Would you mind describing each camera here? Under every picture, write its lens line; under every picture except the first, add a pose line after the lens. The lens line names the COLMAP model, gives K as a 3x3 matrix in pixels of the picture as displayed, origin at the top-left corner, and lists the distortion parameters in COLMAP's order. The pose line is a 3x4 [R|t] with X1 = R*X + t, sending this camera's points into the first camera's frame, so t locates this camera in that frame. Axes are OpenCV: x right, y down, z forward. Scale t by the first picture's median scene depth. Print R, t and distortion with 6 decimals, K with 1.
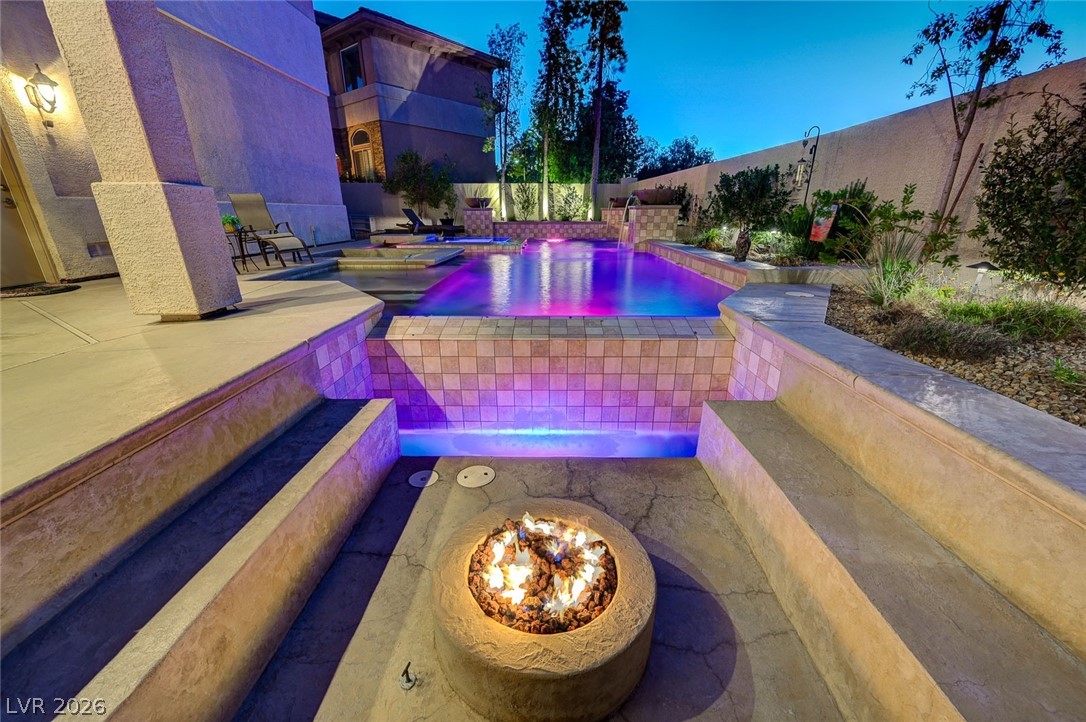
lens RADIAL K [[430.2, 0, 547.0], [0, 430.2, 369.2], [0, 0, 1]] dist [0.001545, -0.000151]
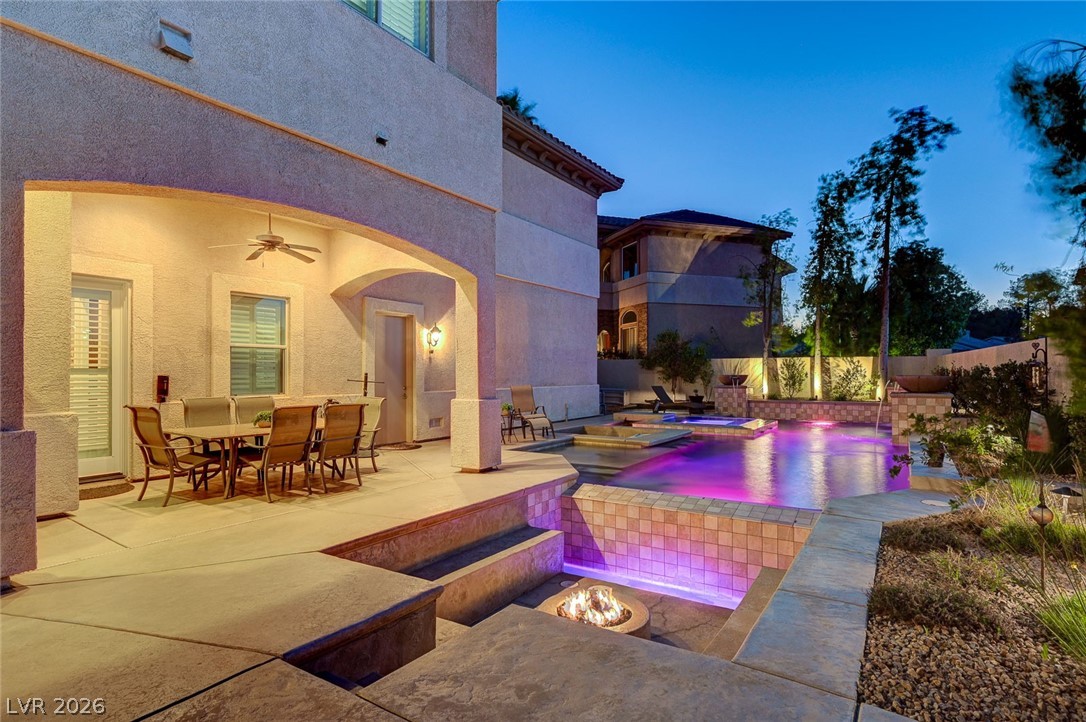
lens RADIAL K [[568.6, 0, 543.0], [0, 568.6, 361.0], [0, 0, 1]] dist [0.000688, -0.000384]
pose [[0.849256, -0.009873, -0.527889, 0.216185], [-0.180699, 0.934012, -0.308172, 0.042822], [0.496097, 0.357106, 0.791431, -0.291255]]
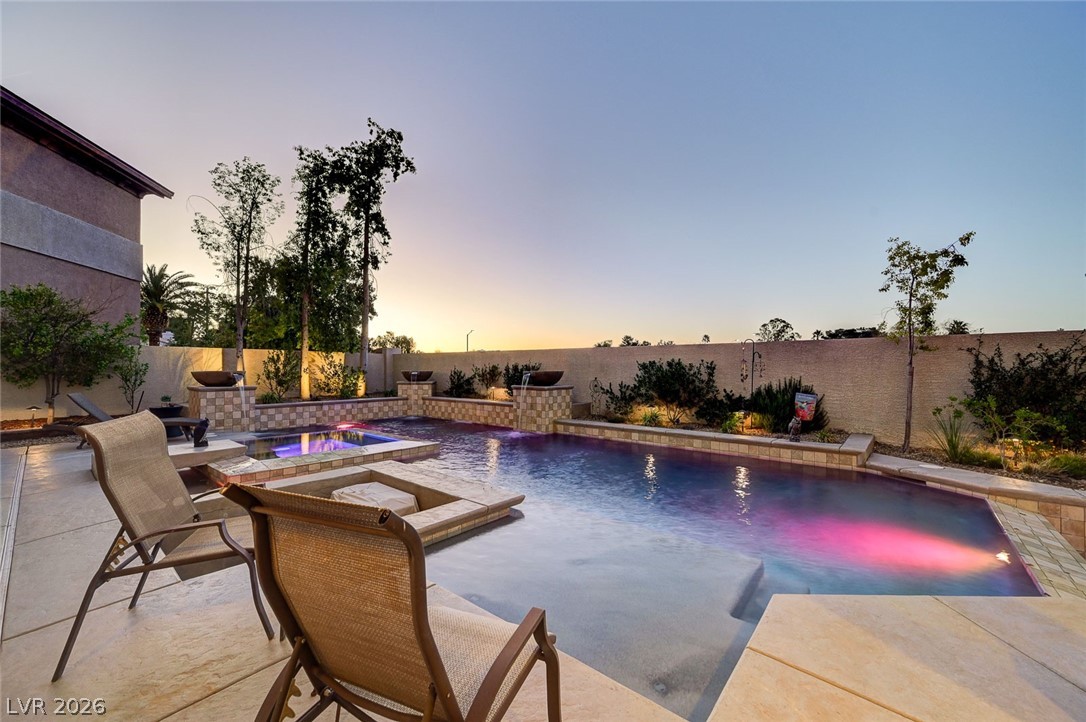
lens RADIAL K [[428.1, 0, 545.2], [0, 428.1, 369.6], [0, 0, 1]] dist [-0.001230, -0.000108]
pose [[0.631602, 0.000939, 0.775292, -0.526042], [0.263570, 0.940178, -0.215860, -0.211116], [-0.729116, 0.340681, 0.593571, 0.421985]]
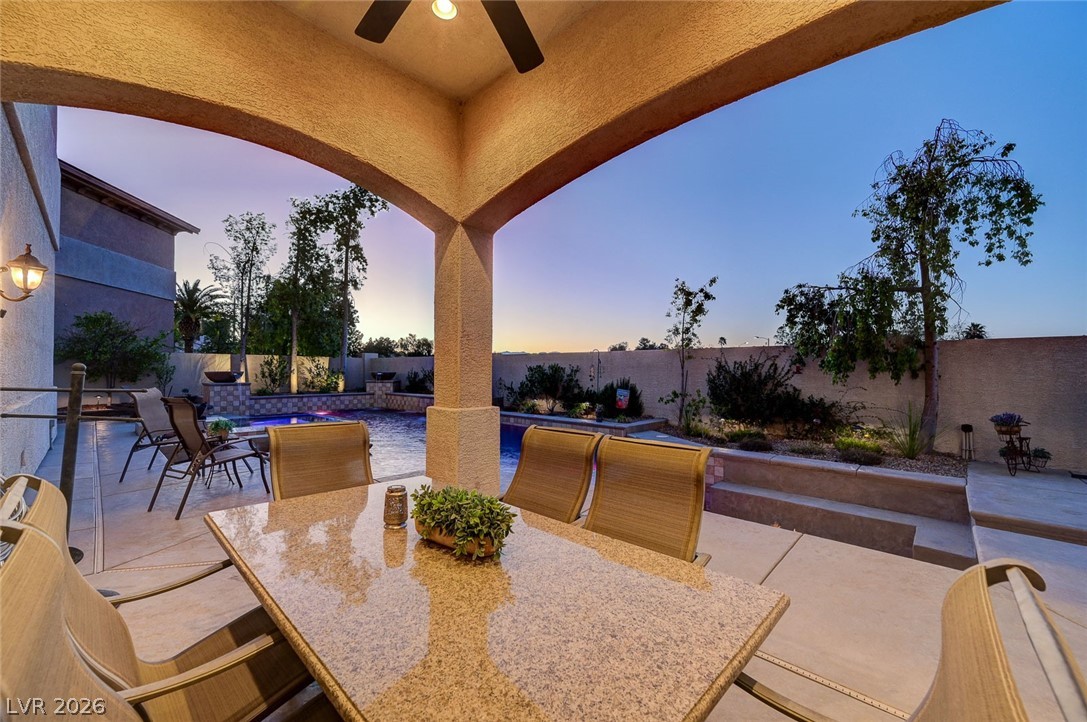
lens RADIAL K [[430.6, 0, 547.5], [0, 430.6, 369.2], [0, 0, 1]] dist [0.001545, -0.000151]
pose [[0.673716, 0.007188, 0.738955, -0.555518], [0.247674, 0.939923, -0.234950, -0.054978], [-0.696250, 0.341310, 0.631461, -0.010919]]
